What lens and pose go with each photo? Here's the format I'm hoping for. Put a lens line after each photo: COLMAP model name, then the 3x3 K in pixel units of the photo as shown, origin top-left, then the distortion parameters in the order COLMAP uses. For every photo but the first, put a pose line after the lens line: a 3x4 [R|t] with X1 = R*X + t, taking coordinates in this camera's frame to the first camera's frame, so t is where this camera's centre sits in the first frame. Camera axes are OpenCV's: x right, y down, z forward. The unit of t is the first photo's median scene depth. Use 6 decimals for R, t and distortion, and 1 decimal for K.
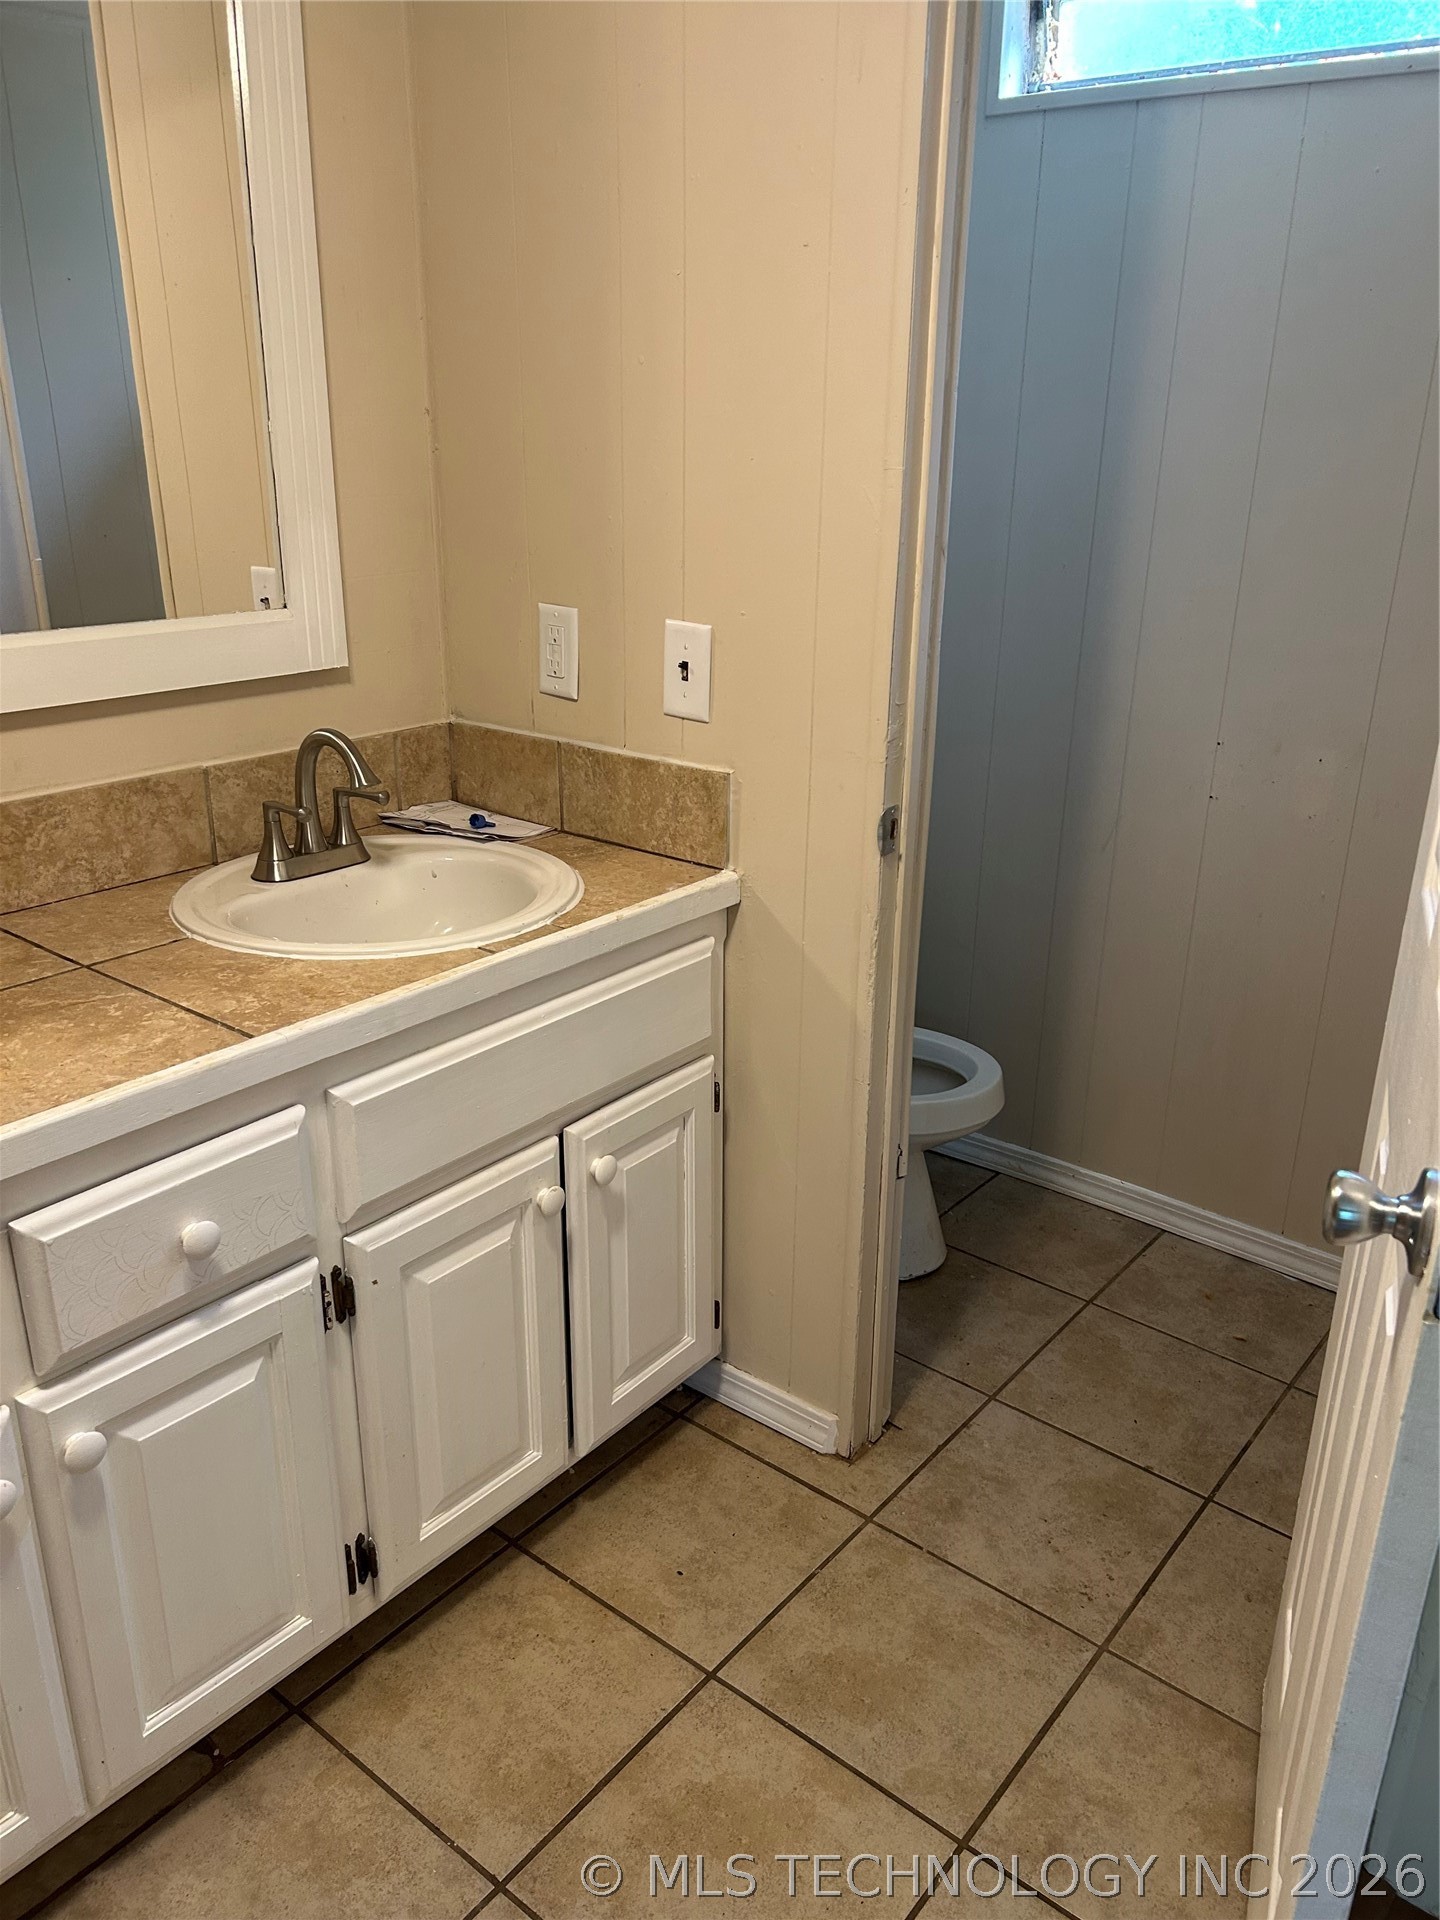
lens RADIAL K [[1461.6, 0, 722.4], [0, 1461.6, 965.5], [0, 0, 1]] dist [0.054997, -0.026096]
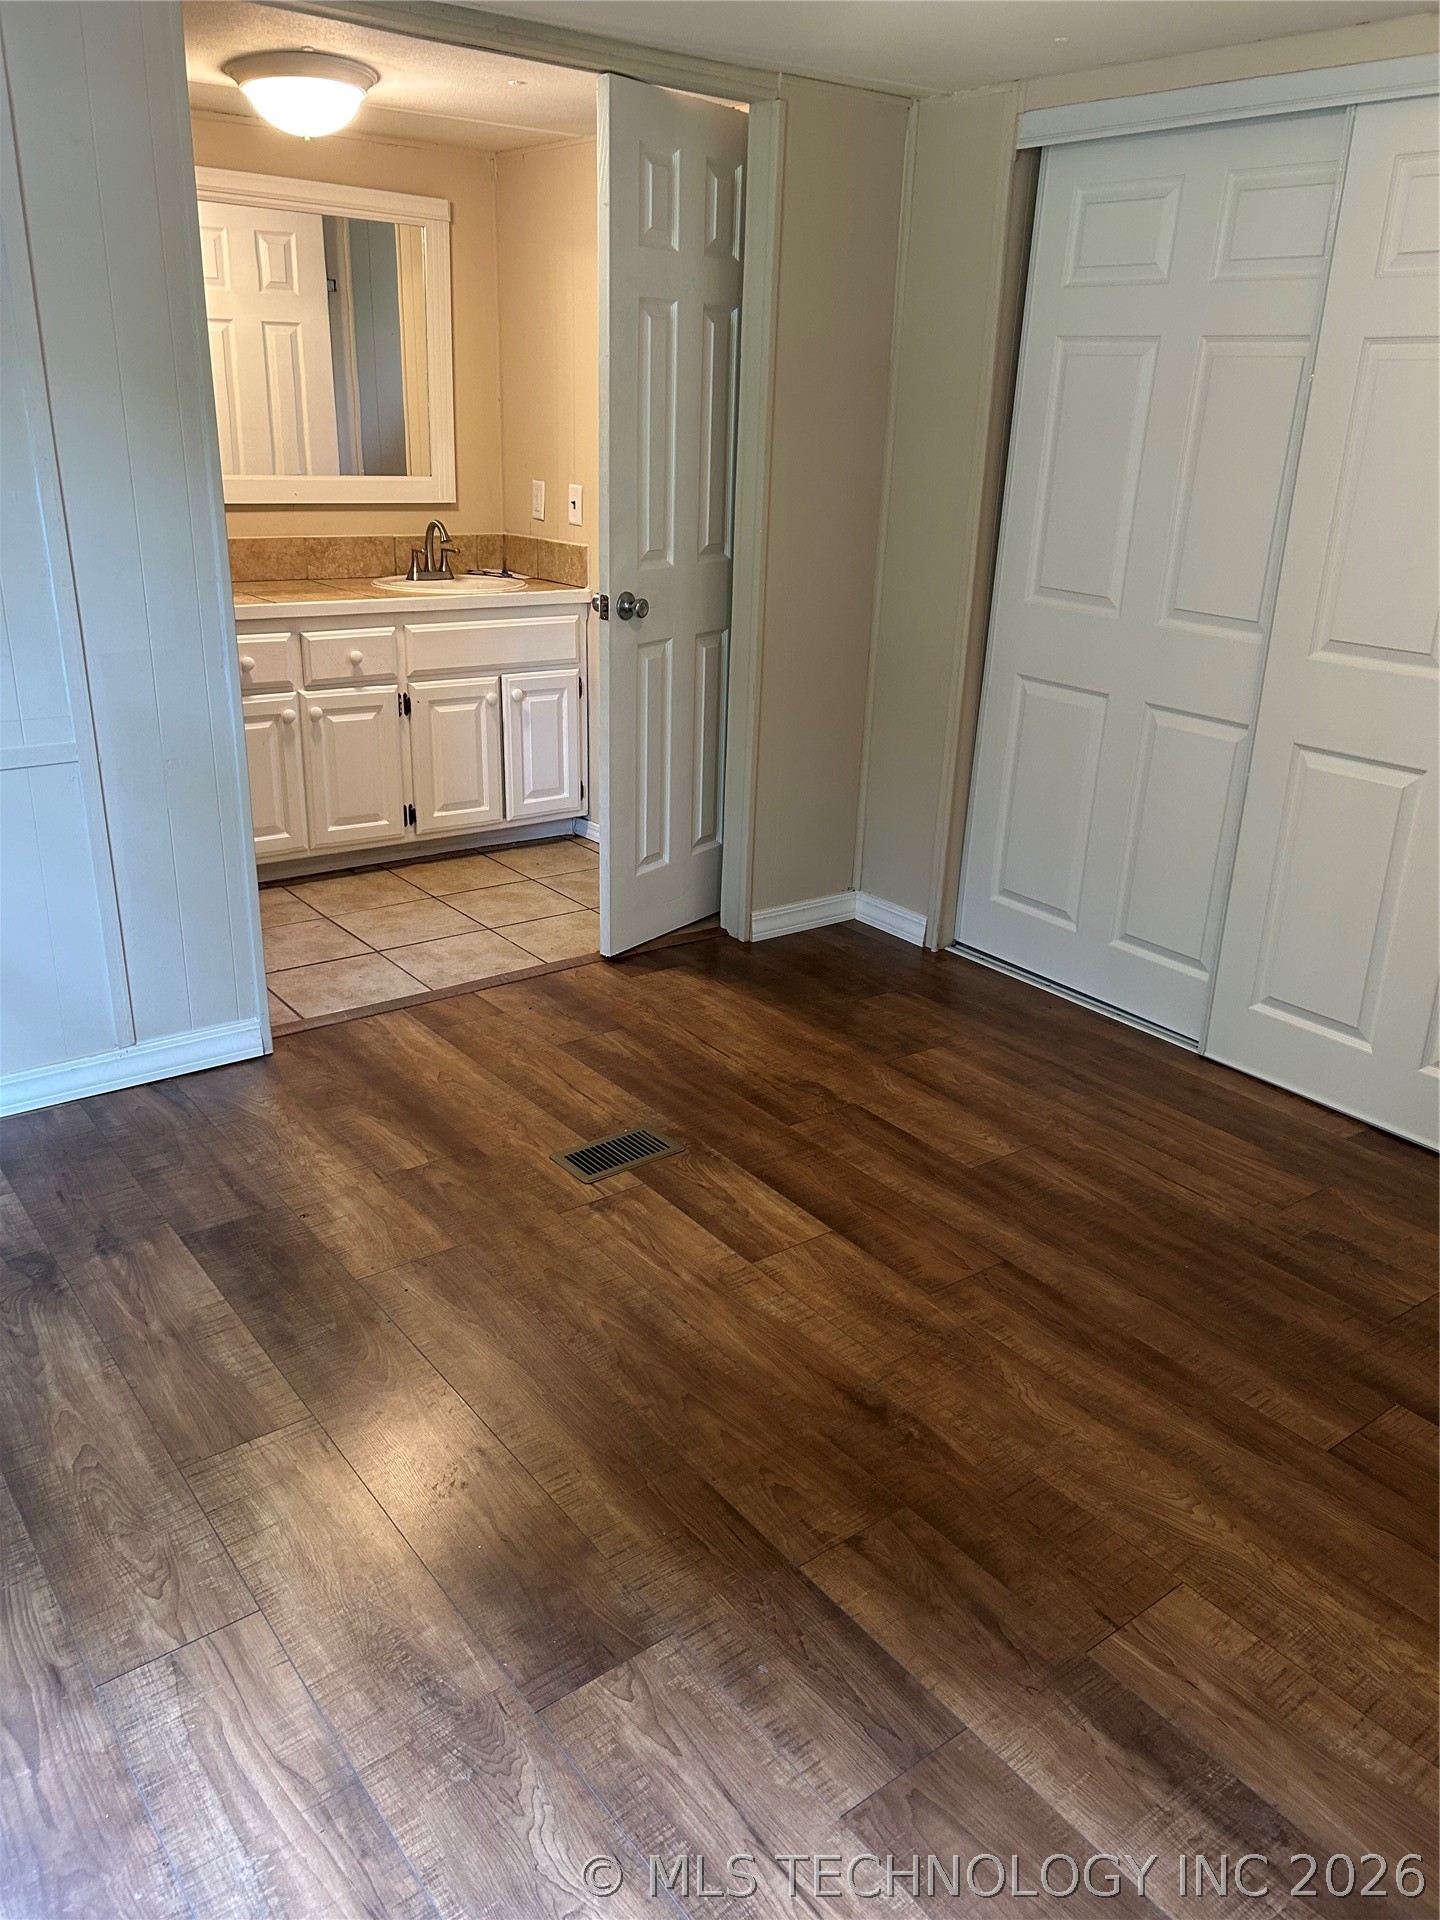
lens RADIAL K [[1461.6, 0, 721.1], [0, 1461.6, 957.7], [0, 0, 1]] dist [0.054997, -0.026096]
pose [[0.971234, 0.100458, -0.215902, 0.848596], [-0.102214, 0.994758, 0.003044, 0.541528], [0.215076, 0.019112, 0.976410, -1.400031]]
